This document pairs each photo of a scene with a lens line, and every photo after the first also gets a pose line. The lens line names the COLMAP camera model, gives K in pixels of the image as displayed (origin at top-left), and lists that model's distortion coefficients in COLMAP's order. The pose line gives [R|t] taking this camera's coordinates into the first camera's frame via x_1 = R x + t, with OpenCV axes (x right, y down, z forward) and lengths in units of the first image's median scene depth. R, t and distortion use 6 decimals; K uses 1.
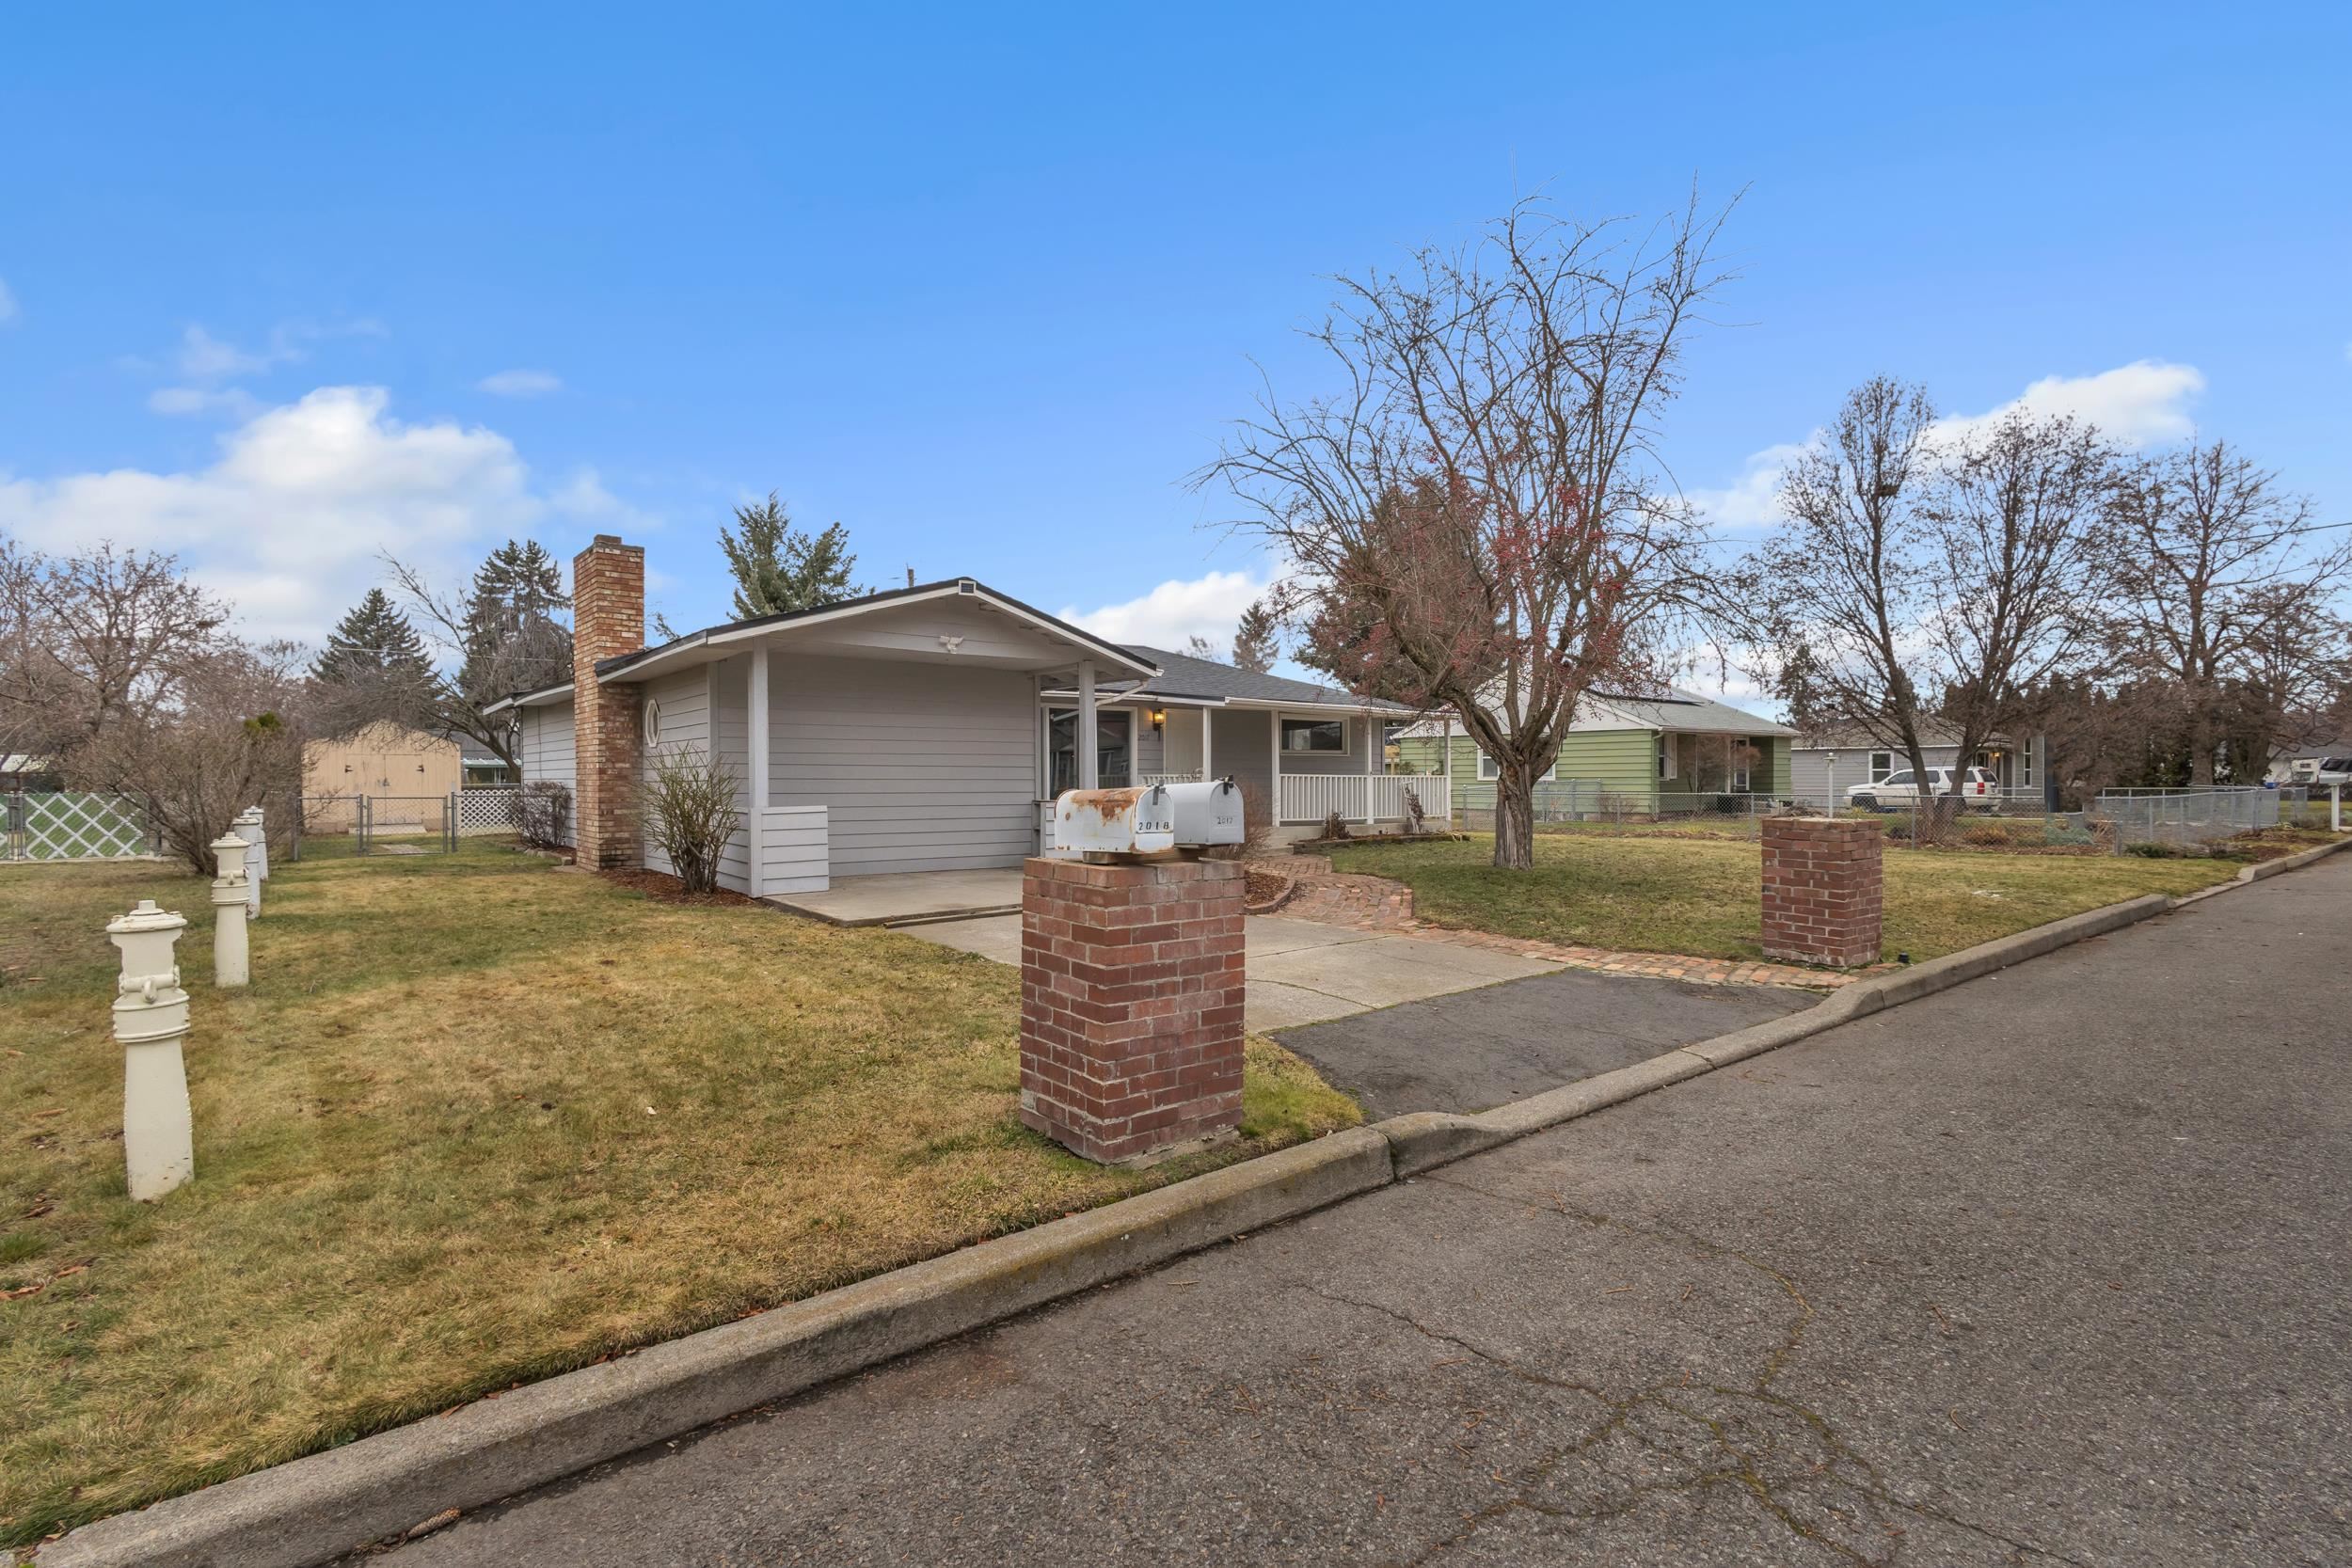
lens RADIAL K [[1074.0, 0, 1176.0], [0, 1074.0, 784.0], [0, 0, 1]] dist [0.023781, -0.009366]
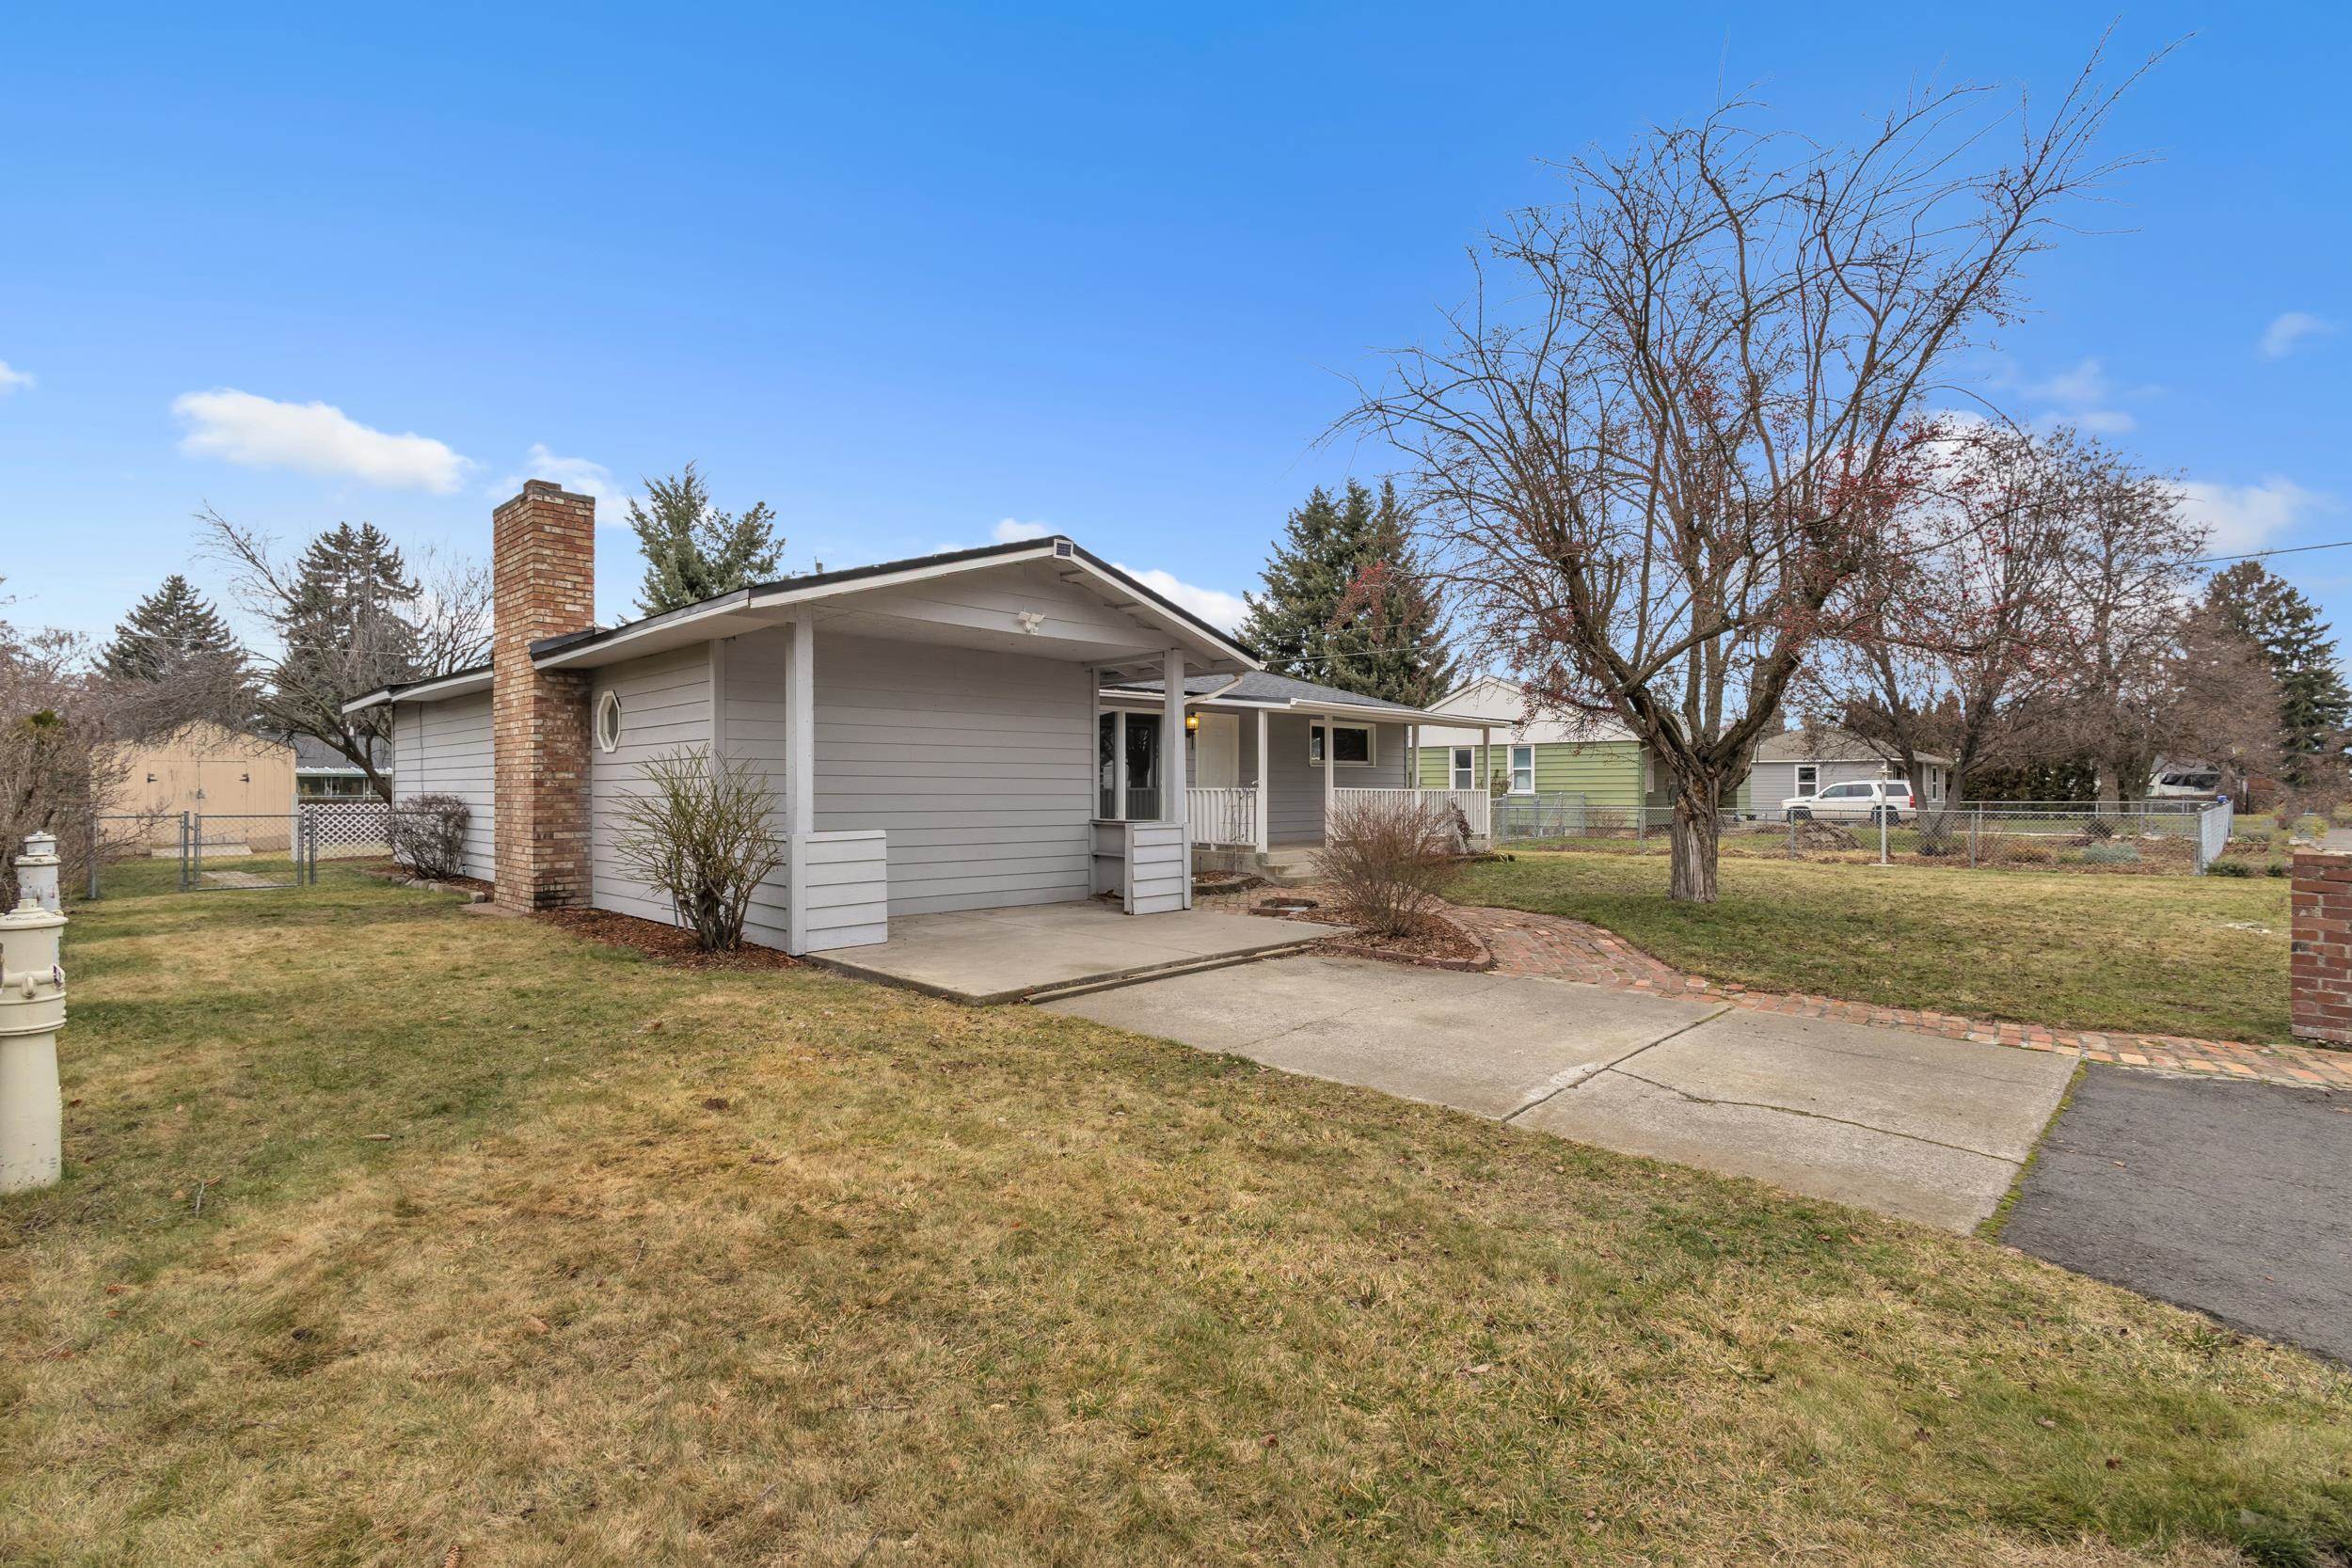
lens RADIAL K [[1074.0, 0, 1176.0], [0, 1074.0, 784.0], [0, 0, 1]] dist [0.023781, -0.009366]
pose [[0.993717, 0.002257, 0.111895, -0.141672], [-0.001102, 0.999945, -0.010383, -0.003155], [-0.111912, 0.010195, 0.993666, 0.154963]]
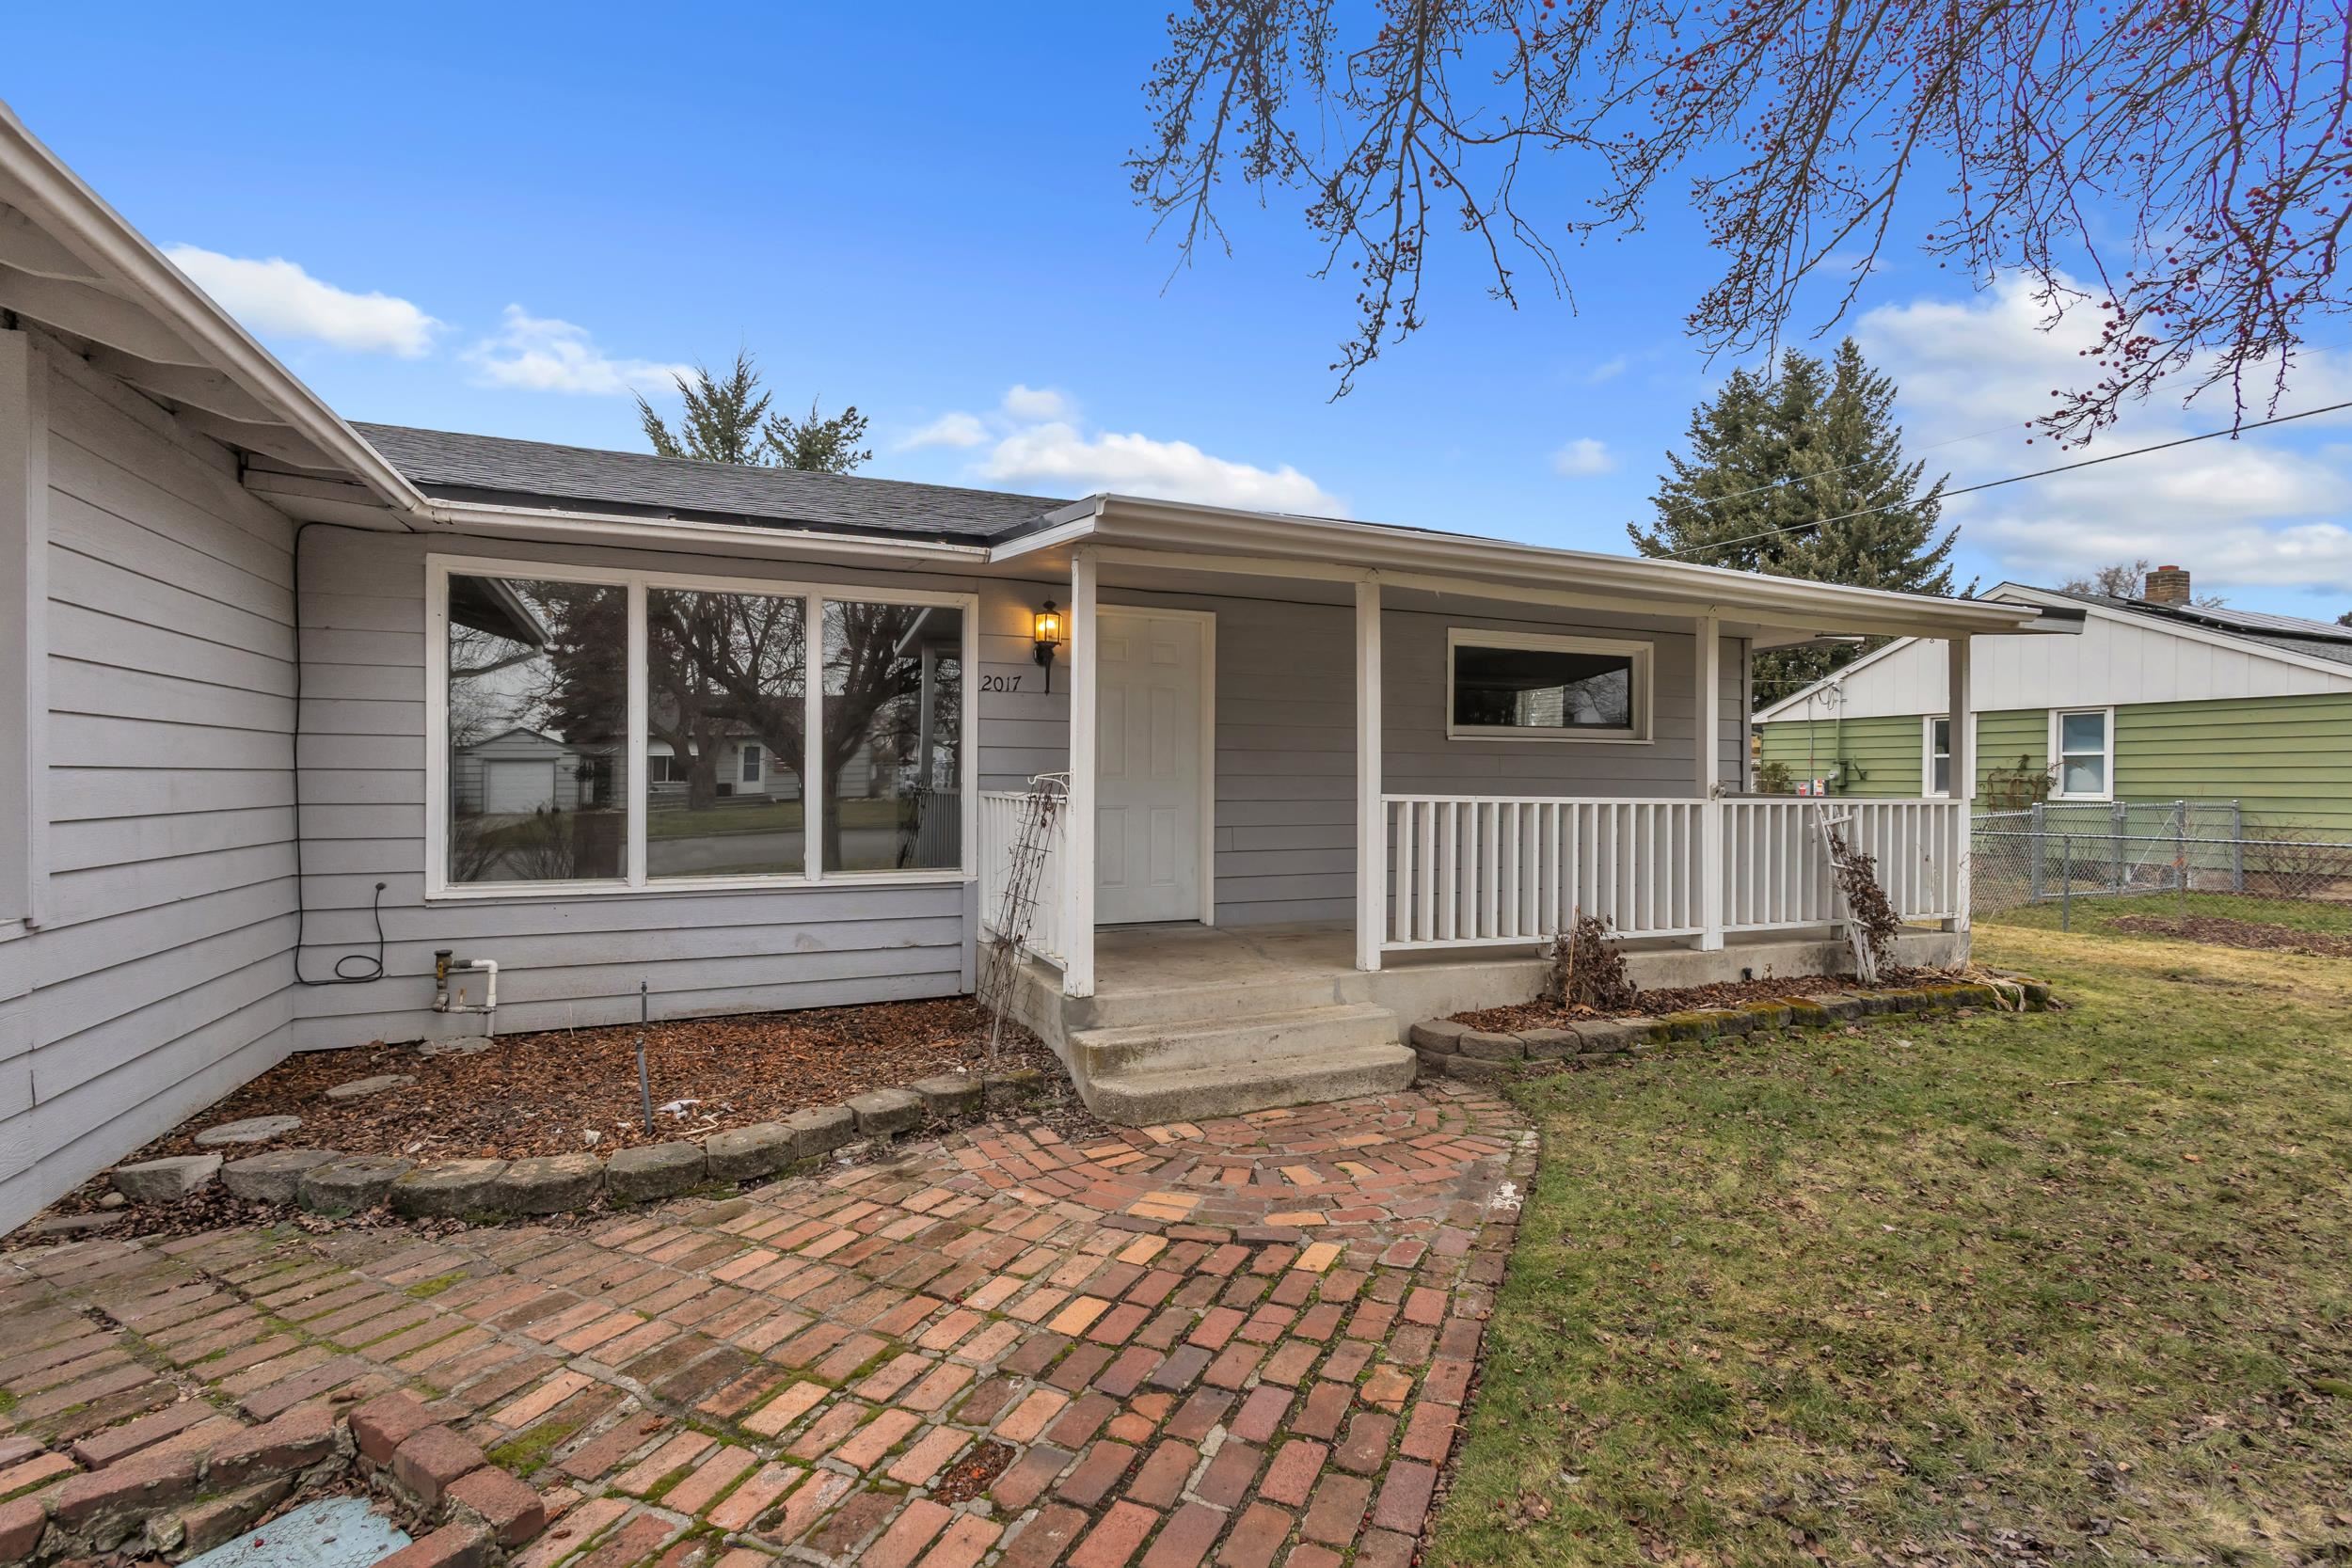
lens RADIAL K [[1074.0, 0, 1176.0], [0, 1074.0, 784.0], [0, 0, 1]] dist [0.023781, -0.009366]
pose [[0.962639, 0.011032, -0.270563, 0.132747], [-0.011370, 0.999935, 0.000319, -0.012577], [0.270549, 0.002769, 0.962702, 0.756977]]
